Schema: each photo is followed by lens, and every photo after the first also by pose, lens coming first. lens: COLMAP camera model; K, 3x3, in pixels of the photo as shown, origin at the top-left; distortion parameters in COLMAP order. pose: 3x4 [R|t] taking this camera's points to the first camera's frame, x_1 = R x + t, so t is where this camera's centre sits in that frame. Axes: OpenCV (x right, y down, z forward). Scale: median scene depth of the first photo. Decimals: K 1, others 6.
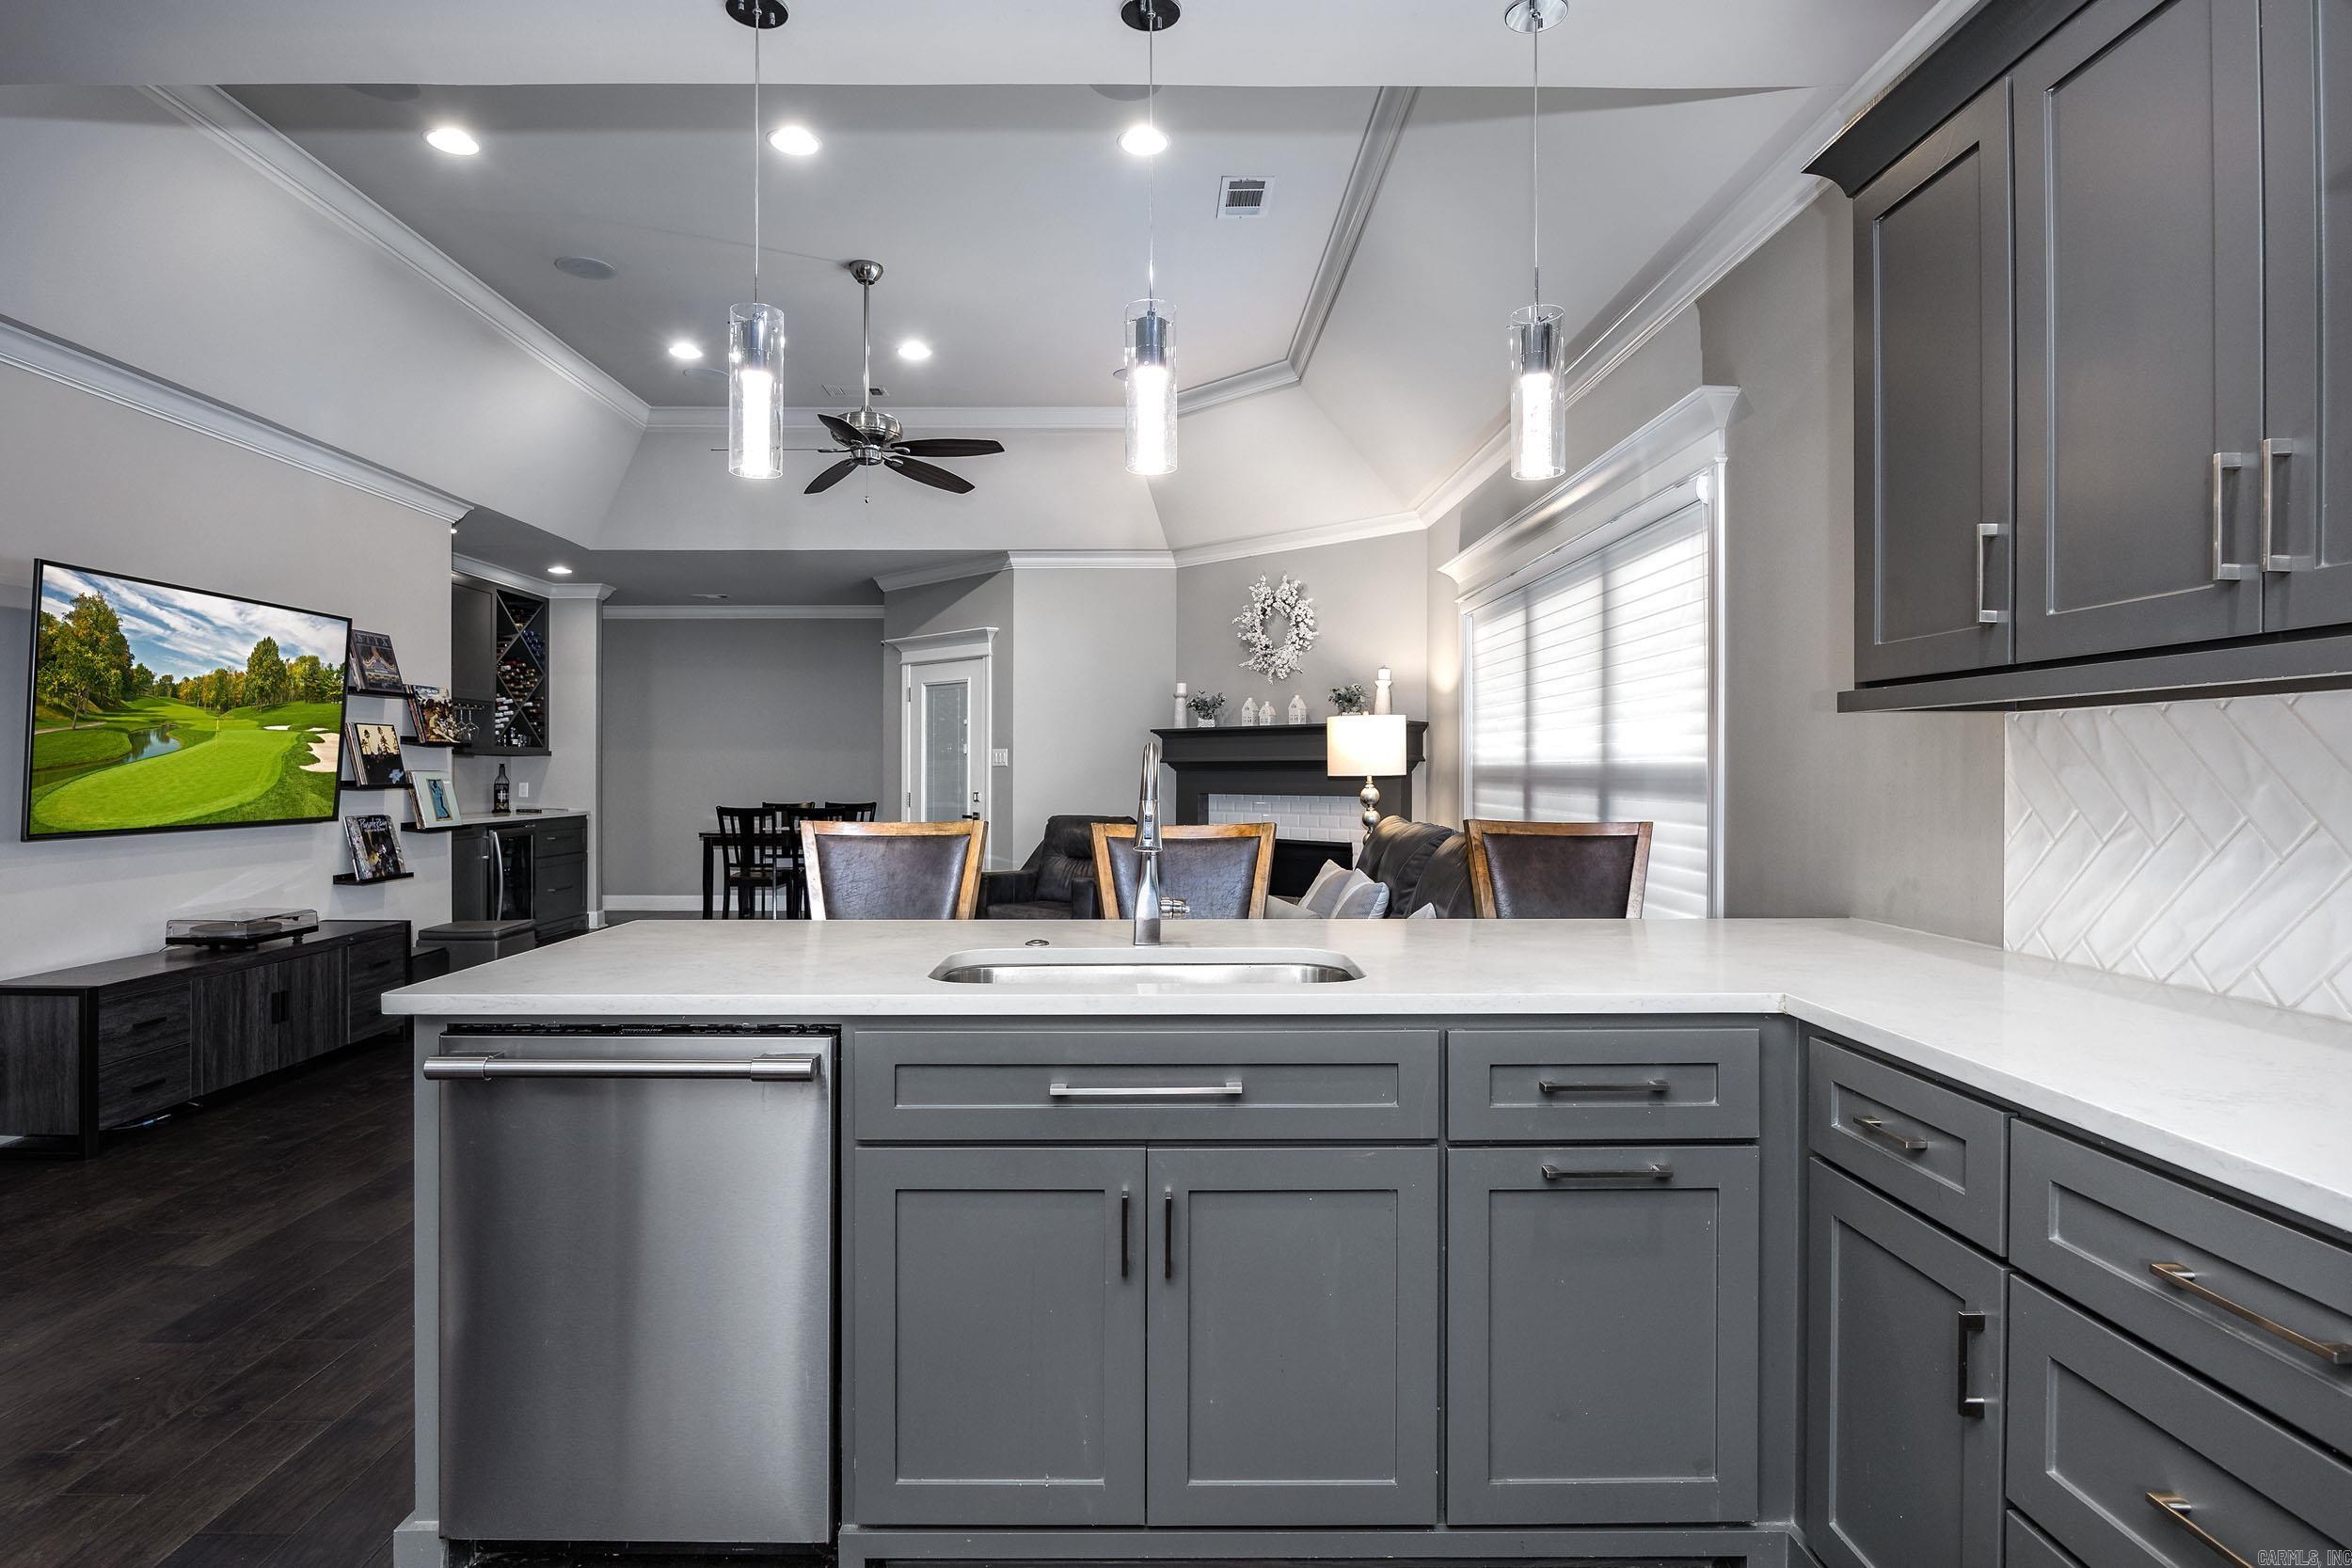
lens RADIAL K [[1201.7, 0, 1140.1], [0, 1201.7, 768.0], [0, 0, 1]] dist [-0.021971, 0.002608]
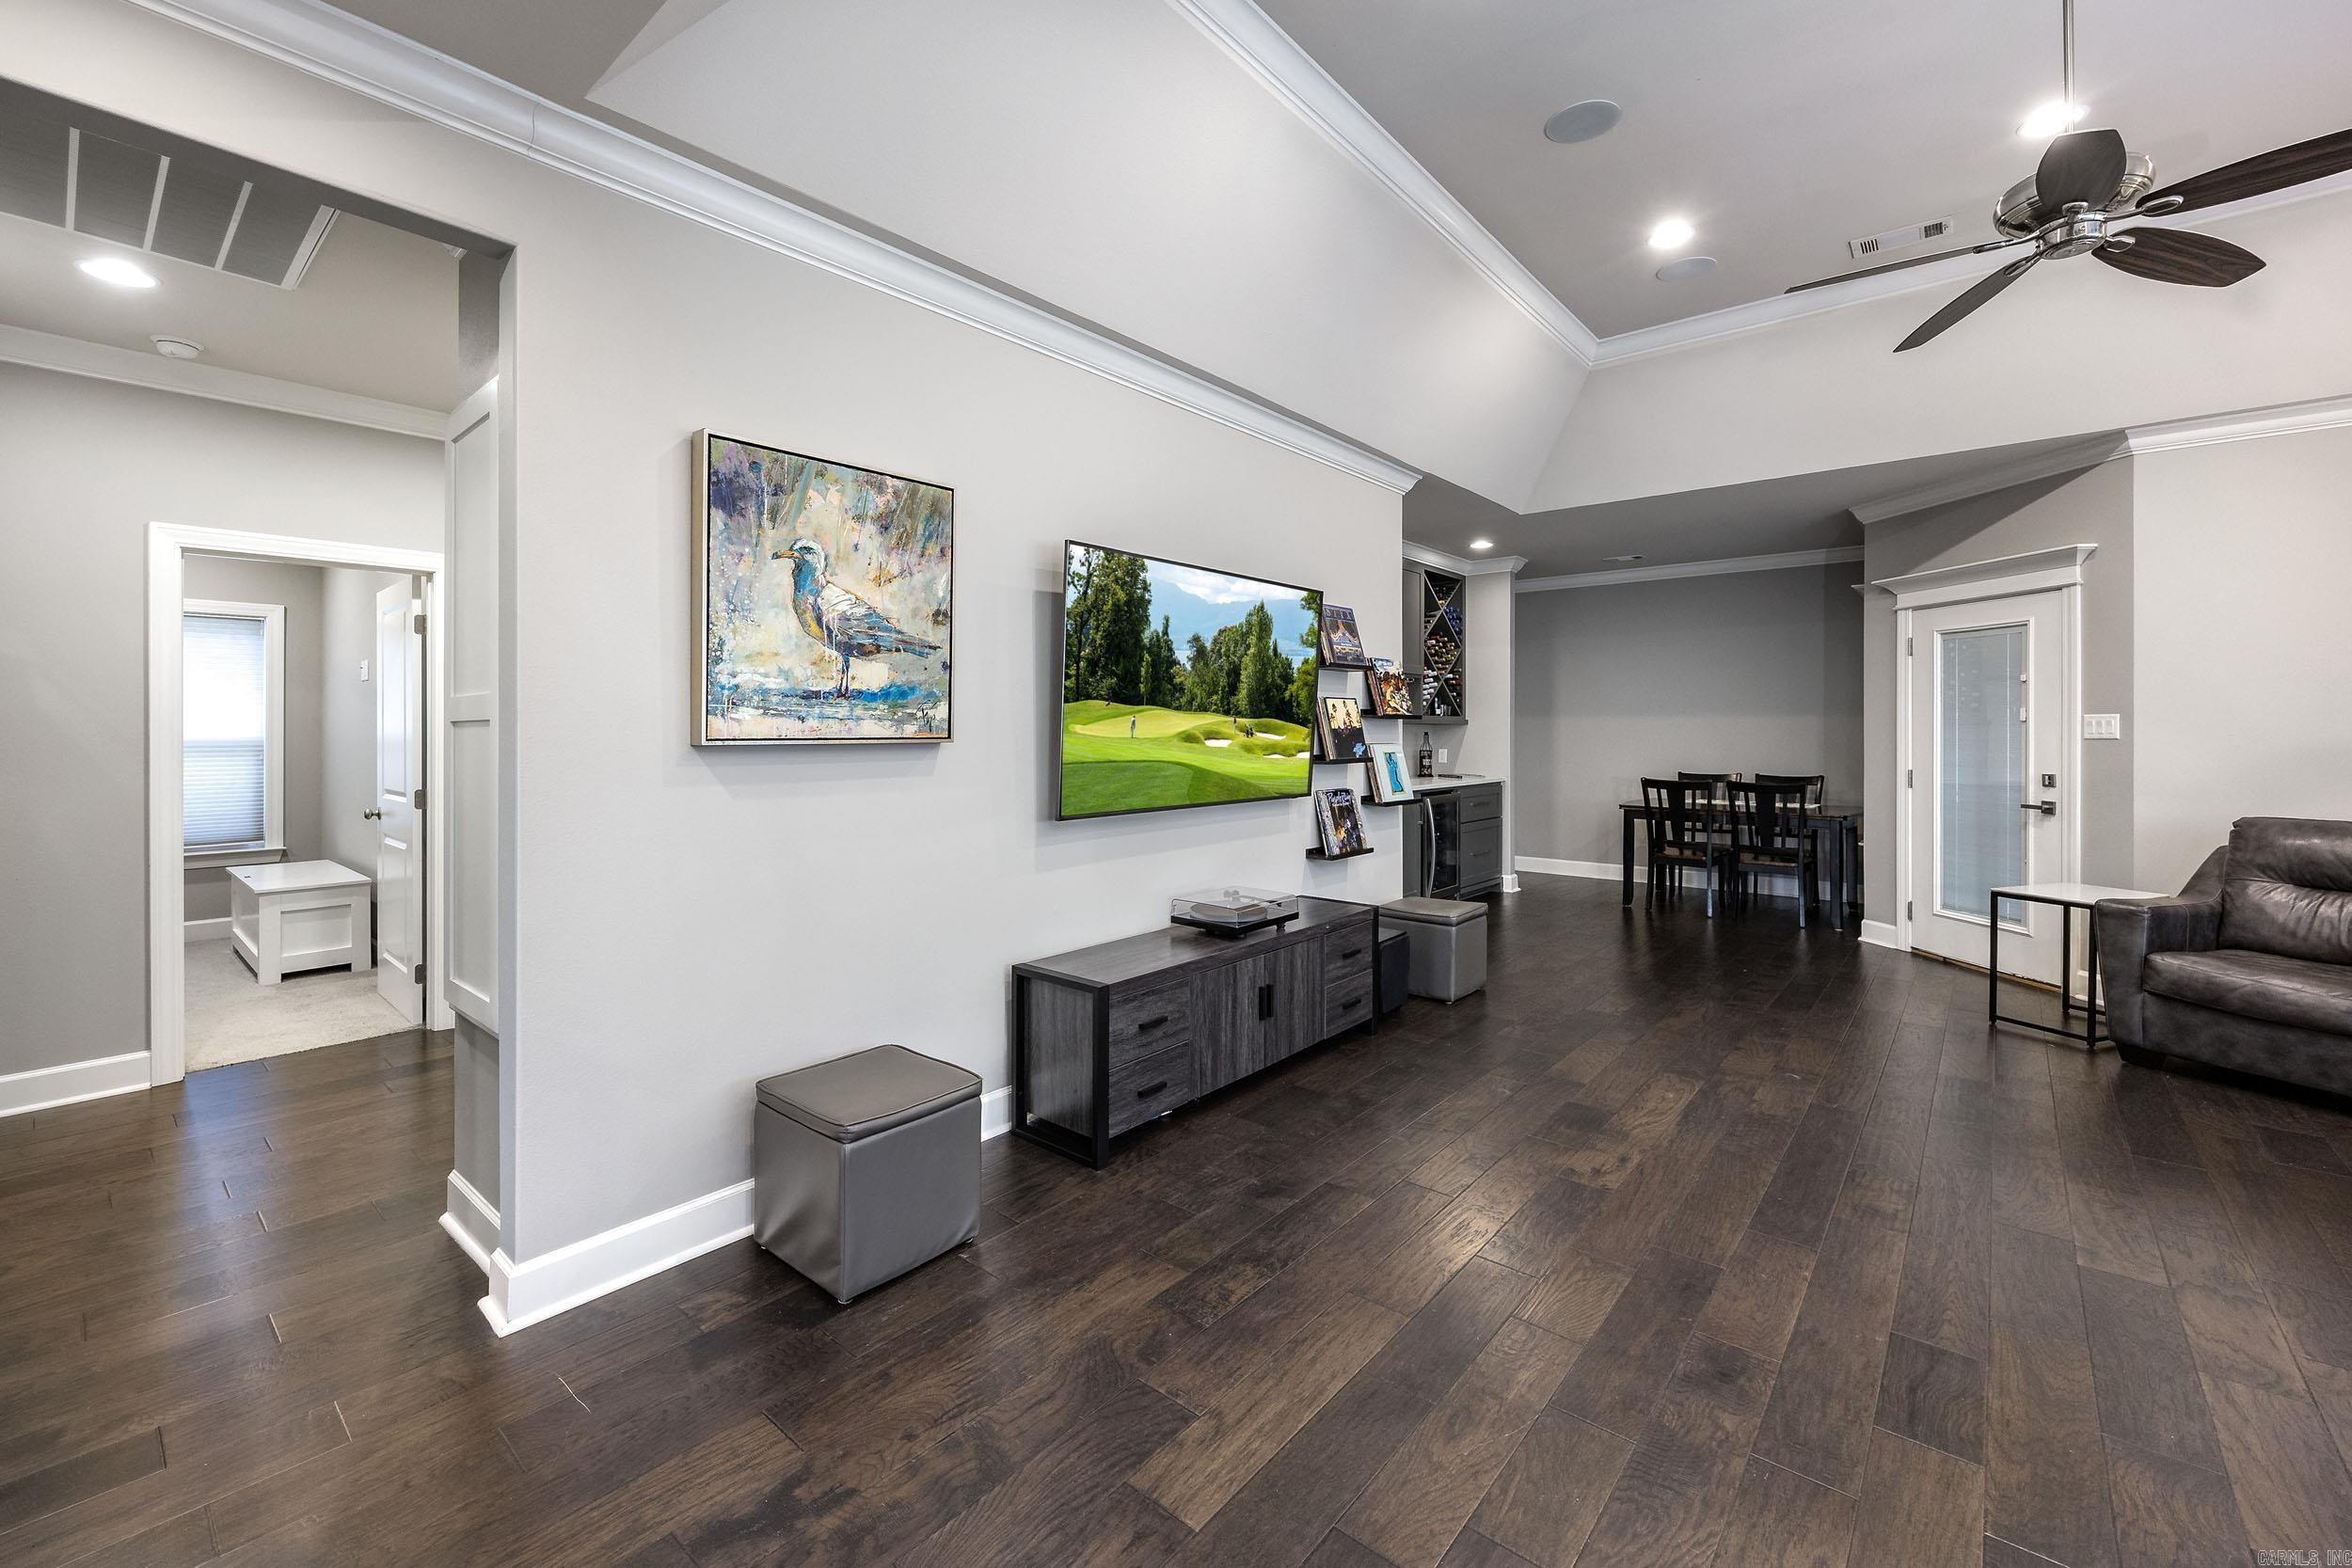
lens RADIAL K [[964.6, 0, 1155.9], [0, 964.6, 724.4], [0, 0, 1]] dist [-0.002201, 0.000763]
pose [[0.751155, -0.002772, -0.660120, -0.182137], [0.000590, 0.999994, -0.003529, -0.009671], [0.660125, 0.002261, 0.751152, 0.235375]]
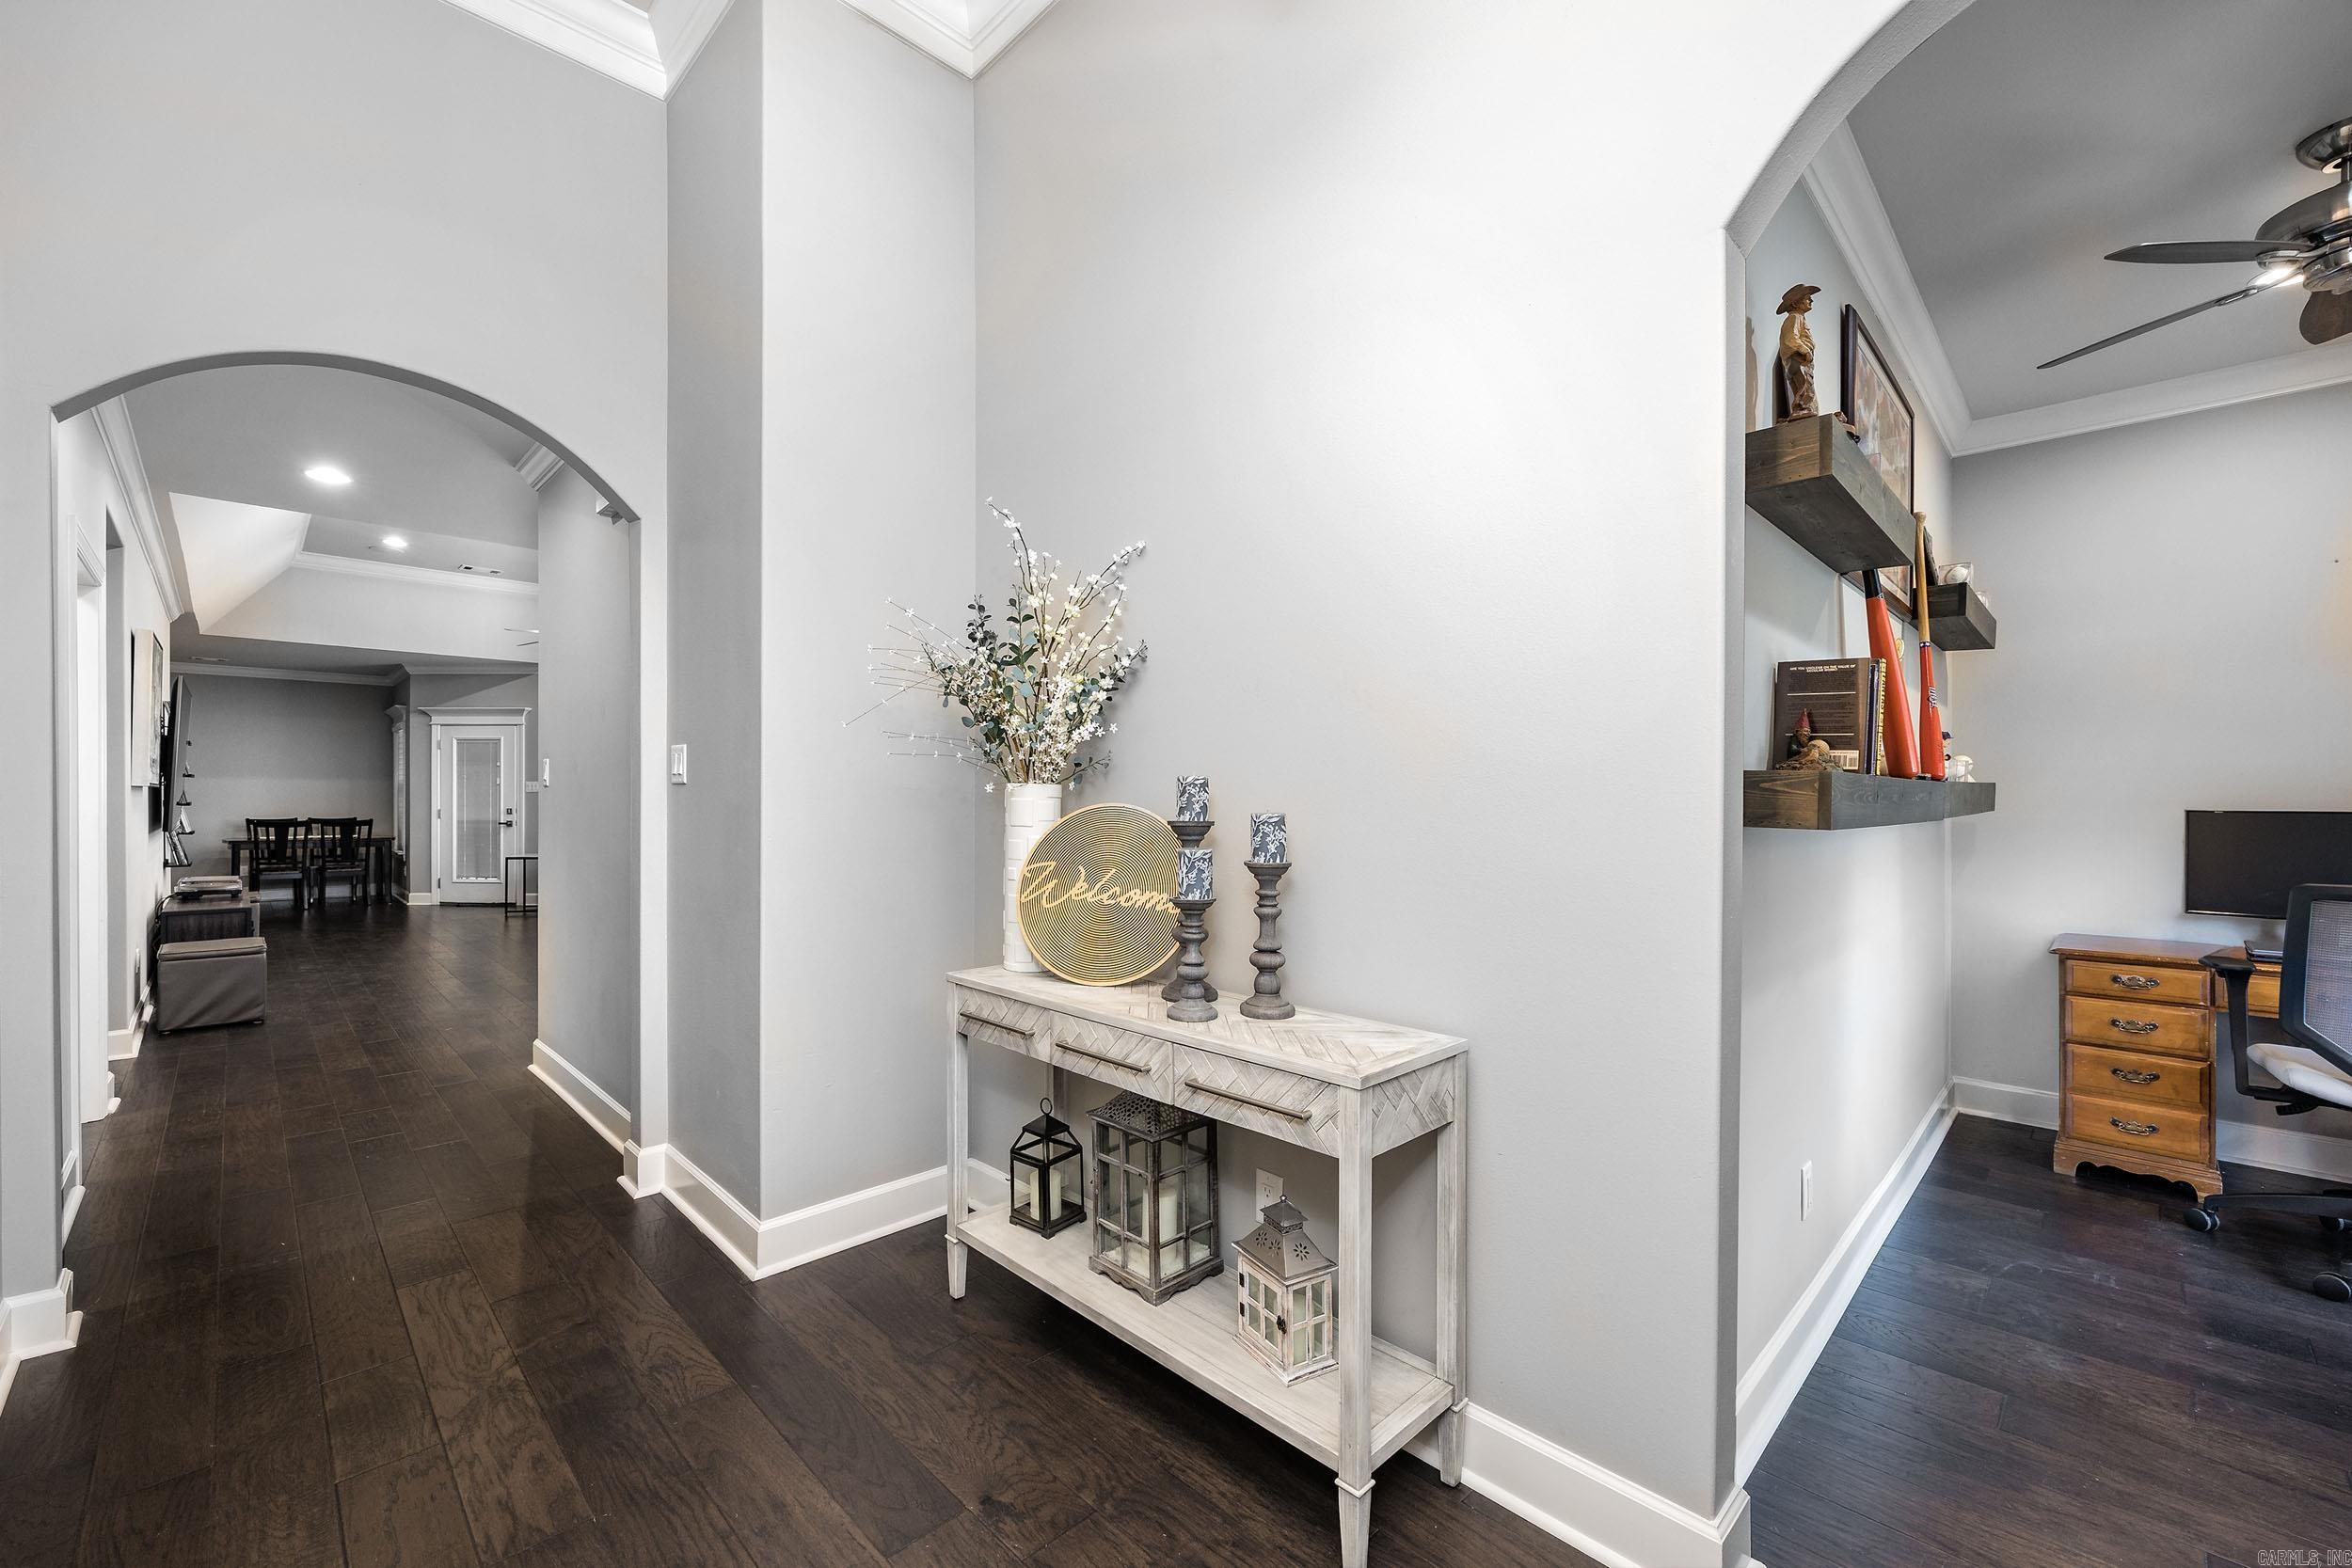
lens RADIAL K [[964.6, 0, 1133.2], [0, 964.6, 798.3], [0, 0, 1]] dist [-0.002201, 0.000763]
pose [[0.747770, -0.002261, 0.663954, -0.429904], [-0.000828, 0.999990, 0.004338, 0.000469], [-0.663958, -0.003794, 0.747761, -0.615603]]
